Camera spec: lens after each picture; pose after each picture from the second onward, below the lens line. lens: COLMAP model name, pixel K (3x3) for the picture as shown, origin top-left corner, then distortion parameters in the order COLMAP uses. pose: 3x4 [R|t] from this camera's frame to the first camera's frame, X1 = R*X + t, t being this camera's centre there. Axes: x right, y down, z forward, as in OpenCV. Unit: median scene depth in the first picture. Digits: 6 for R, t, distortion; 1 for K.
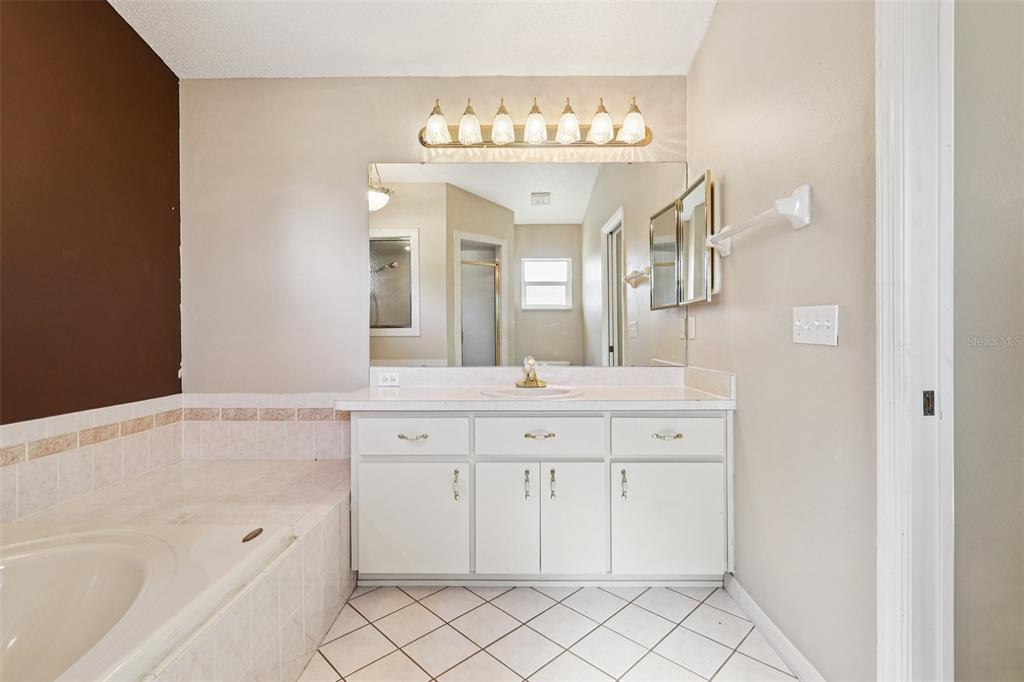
lens RADIAL K [[475.6, 0, 512.0], [0, 475.6, 341.0], [0, 0, 1]] dist [0.000491, 0.000186]
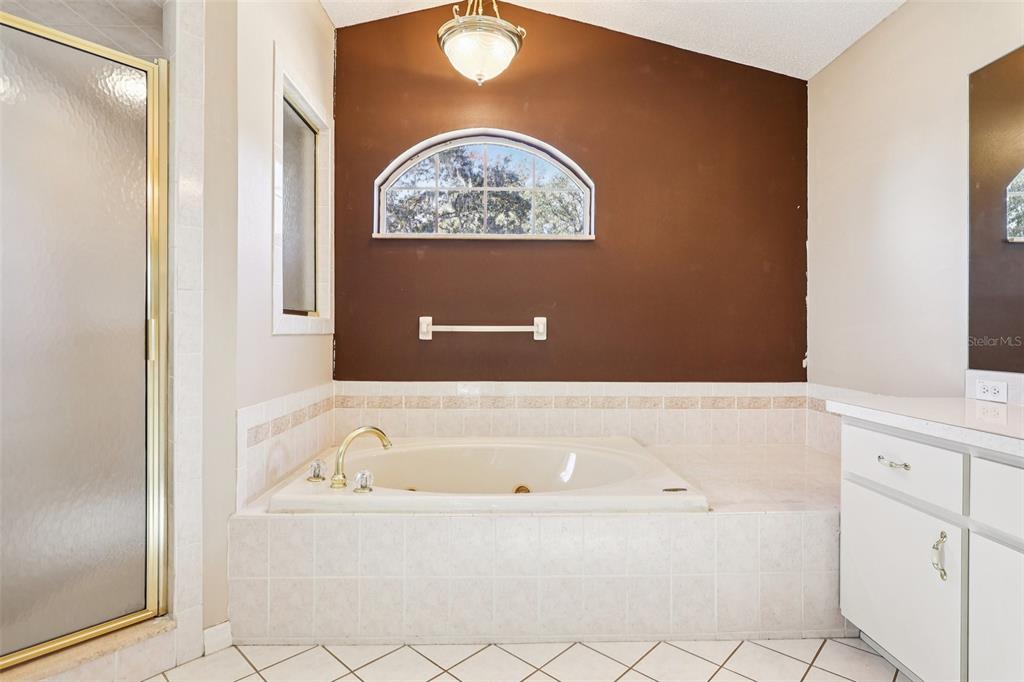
lens RADIAL K [[529.1, 0, 512.0], [0, 529.1, 341.0], [0, 0, 1]] dist [0.003063, 0.000446]
pose [[0.056755, 0.019020, -0.998207, 0.434830], [-0.018387, 0.999669, 0.018002, 0.010872], [0.998219, 0.017332, 0.057086, 0.295395]]
